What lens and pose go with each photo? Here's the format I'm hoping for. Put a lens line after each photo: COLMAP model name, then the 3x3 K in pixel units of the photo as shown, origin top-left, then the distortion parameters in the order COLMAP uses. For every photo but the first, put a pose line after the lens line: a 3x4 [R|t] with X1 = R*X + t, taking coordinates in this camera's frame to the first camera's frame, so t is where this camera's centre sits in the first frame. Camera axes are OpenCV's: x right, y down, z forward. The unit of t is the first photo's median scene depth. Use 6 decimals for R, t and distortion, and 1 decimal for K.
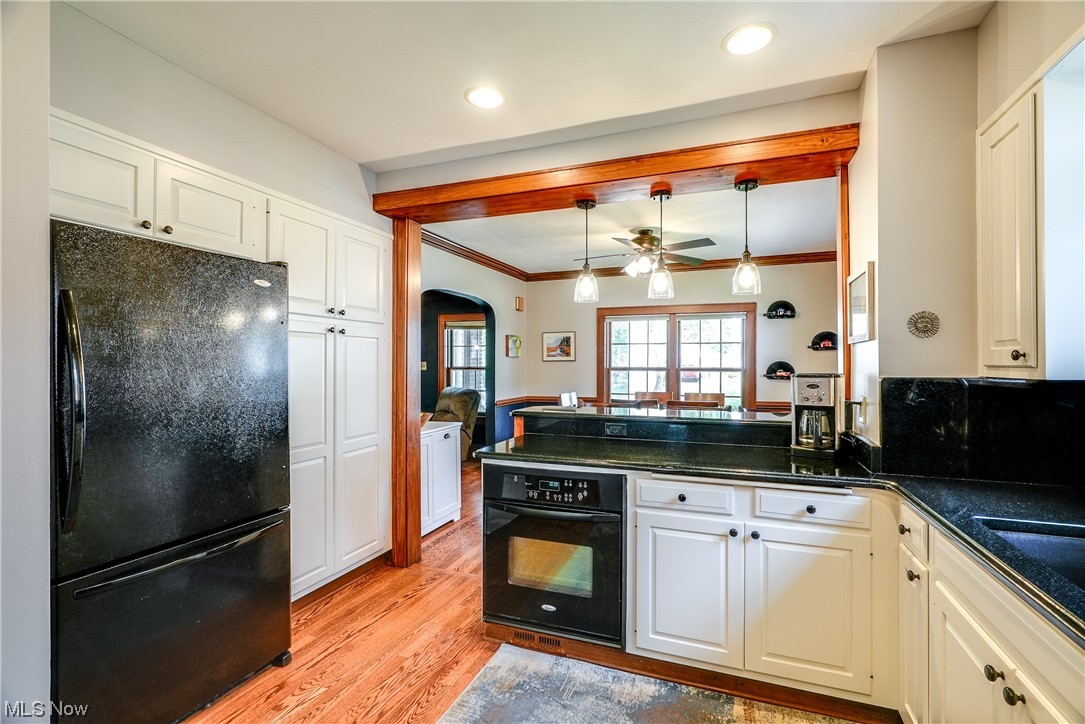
lens RADIAL K [[493.8, 0, 544.8], [0, 493.8, 363.3], [0, 0, 1]] dist [-0.014016, 0.003809]
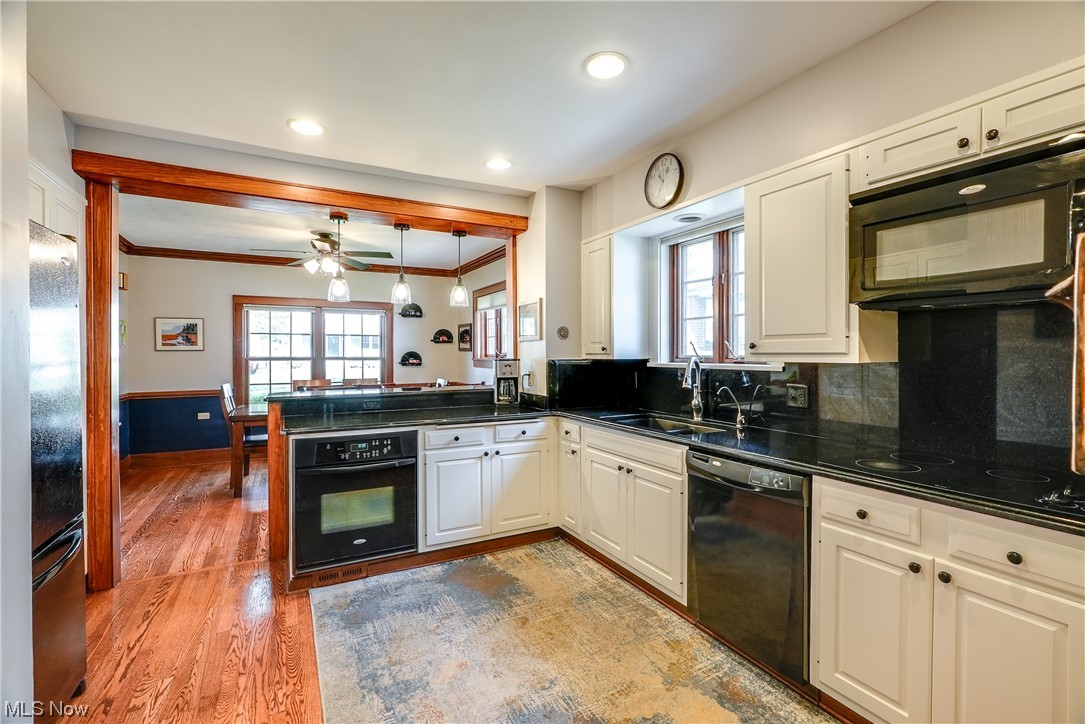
lens RADIAL K [[493.8, 0, 544.4], [0, 493.8, 361.0], [0, 0, 1]] dist [-0.014016, 0.003809]
pose [[0.652508, -0.012499, 0.757679, -0.641361], [0.001117, 0.999879, 0.015533, 0.003009], [-0.757781, -0.009289, 0.652443, -0.204154]]
